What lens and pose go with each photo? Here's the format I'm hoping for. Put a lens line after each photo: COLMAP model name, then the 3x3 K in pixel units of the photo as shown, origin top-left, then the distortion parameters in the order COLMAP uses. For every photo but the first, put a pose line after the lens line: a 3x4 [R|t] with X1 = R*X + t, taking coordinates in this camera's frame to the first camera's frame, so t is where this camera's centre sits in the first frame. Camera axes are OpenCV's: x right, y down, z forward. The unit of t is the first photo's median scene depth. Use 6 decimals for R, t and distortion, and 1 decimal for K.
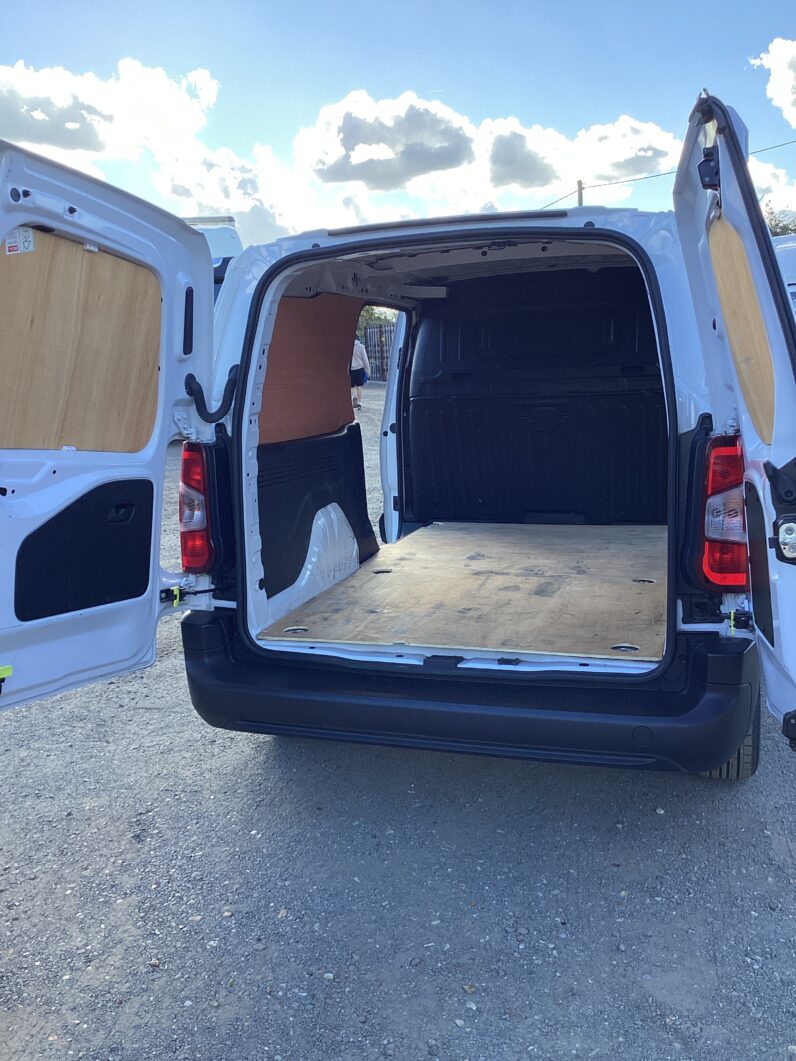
lens RADIAL K [[965.3, 0, 400.1], [0, 965.3, 531.9], [0, 0, 1]] dist [0.024806, 0.000000]
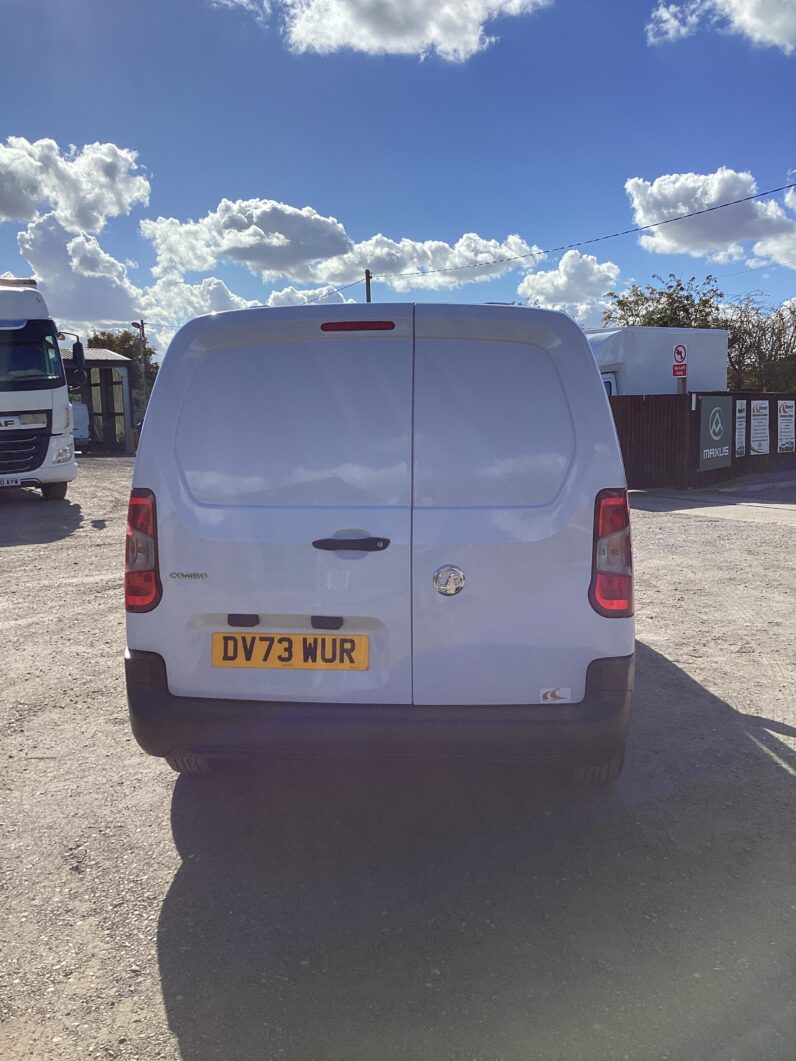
lens RADIAL K [[965.3, 0, 399.1], [0, 965.3, 525.8], [0, 0, 1]] dist [0.024806, 0.000000]
pose [[0.974423, 0.008862, 0.224546, -0.192700], [0.010004, 0.996521, -0.082742, 0.044129], [-0.224498, 0.082872, 0.970944, -0.129617]]
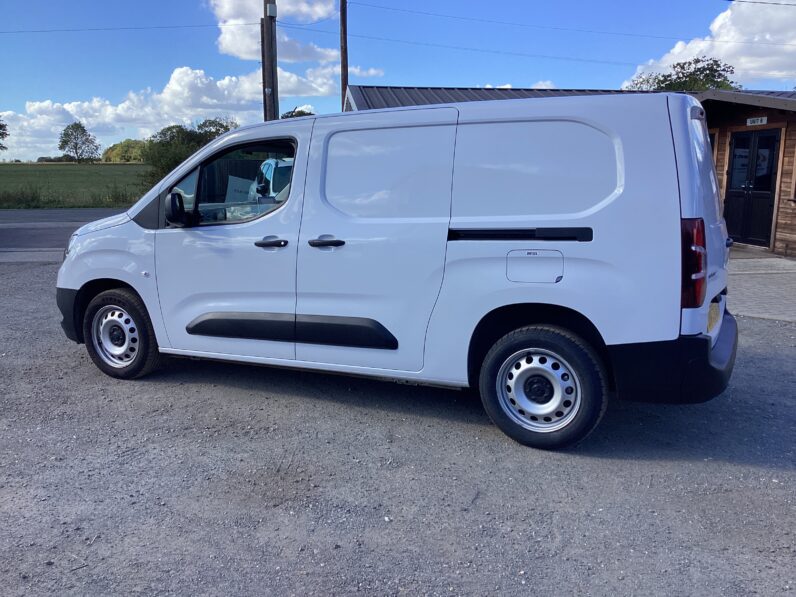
lens RADIAL K [[724.2, 0, 394.3], [0, 724.2, 295.4], [0, 0, 1]] dist [0.024806, 0.000000]
pose [[0.157856, -0.119253, 0.980235, -1.560562], [0.184037, 0.978841, 0.089446, -0.181544], [-0.970161, 0.166280, 0.176463, 1.396591]]
